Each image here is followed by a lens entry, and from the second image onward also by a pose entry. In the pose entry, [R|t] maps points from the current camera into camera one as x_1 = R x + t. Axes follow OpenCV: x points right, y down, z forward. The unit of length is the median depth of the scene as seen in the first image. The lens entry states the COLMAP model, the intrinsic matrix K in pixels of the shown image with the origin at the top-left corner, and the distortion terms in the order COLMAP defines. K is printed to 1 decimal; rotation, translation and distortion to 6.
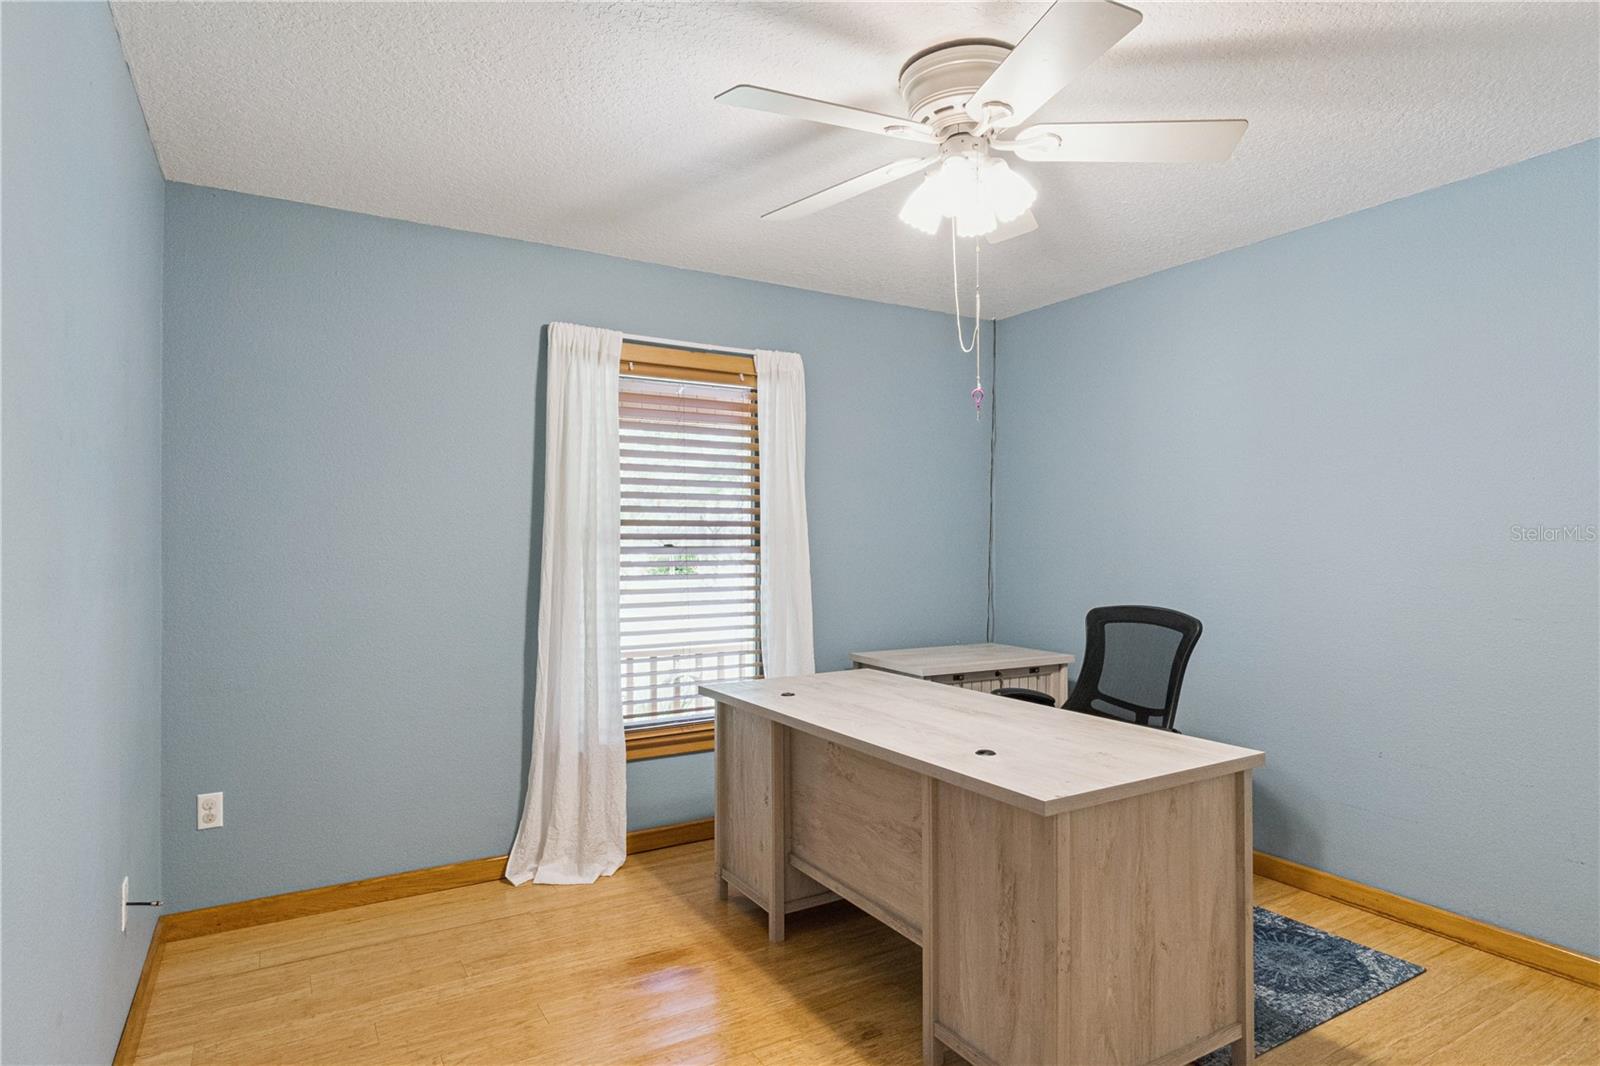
lens RADIAL K [[881.3, 0, 800.0], [0, 881.3, 533.0], [0, 0, 1]] dist [-0.001597, -0.000158]
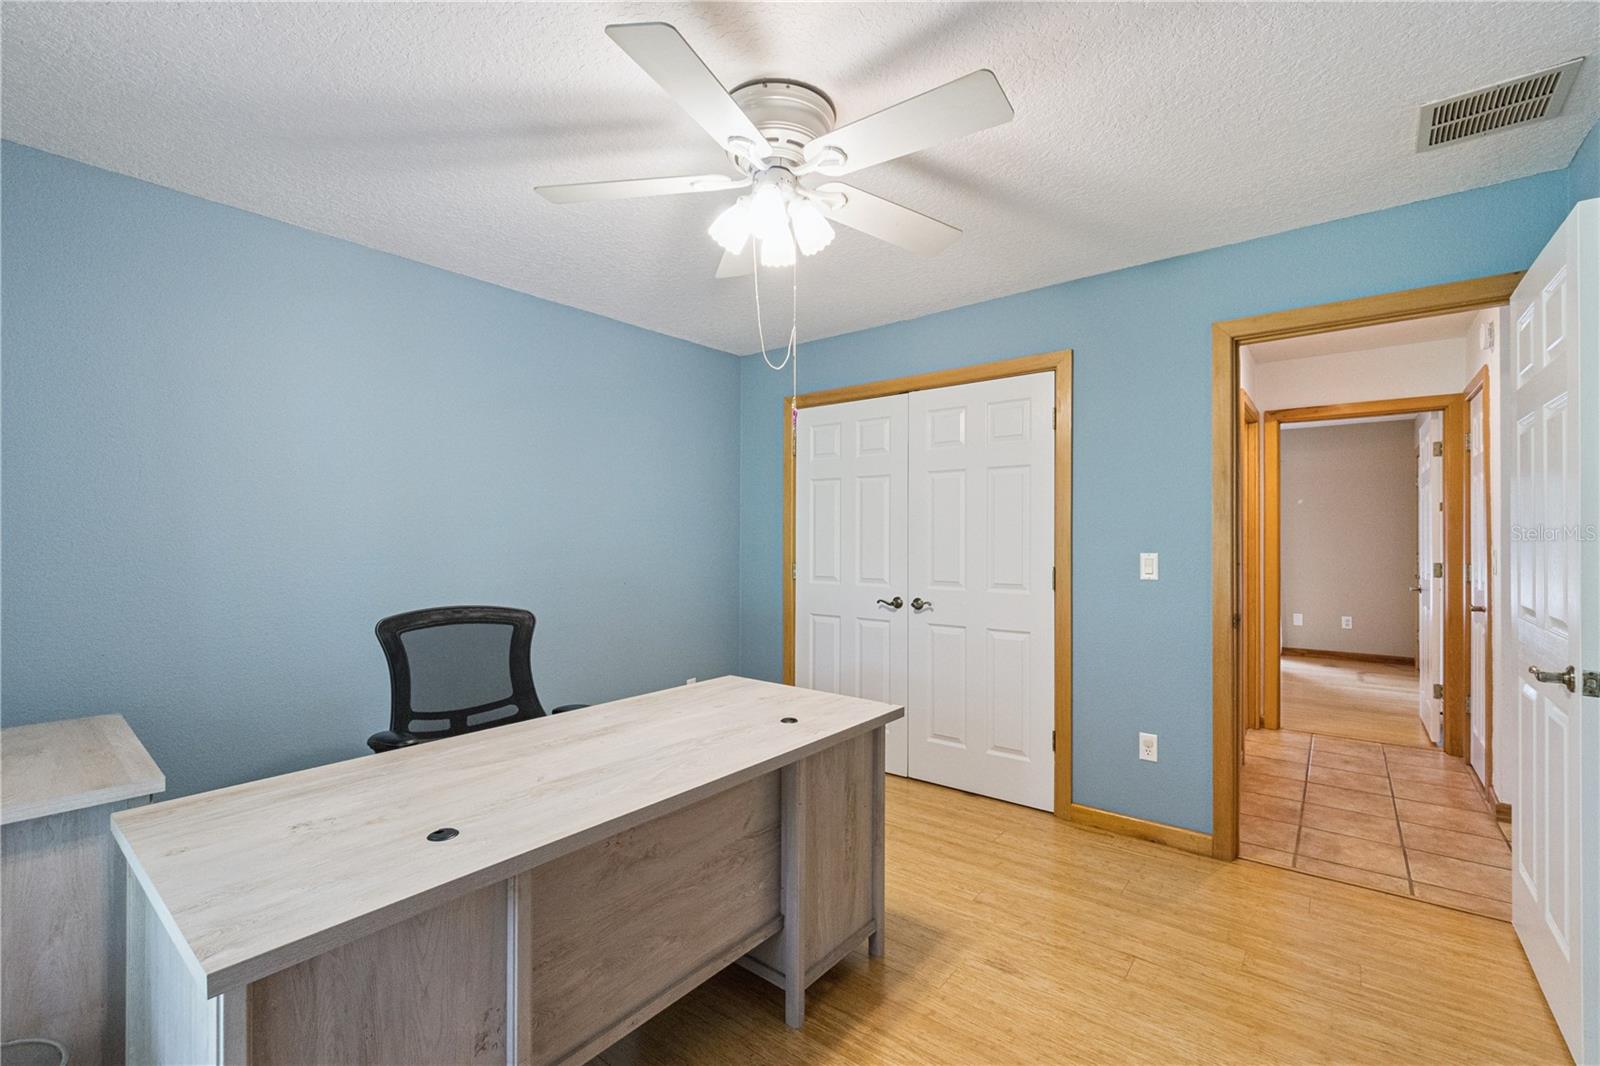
lens RADIAL K [[679.5, 0, 800.0], [0, 679.5, 533.0], [0, 0, 1]] dist [0.000566, -0.000026]
pose [[-0.354636, 0.011925, 0.934928, -0.576325], [-0.012362, 0.999771, -0.017442, 0.011258], [-0.934923, -0.017743, -0.354408, 1.168066]]
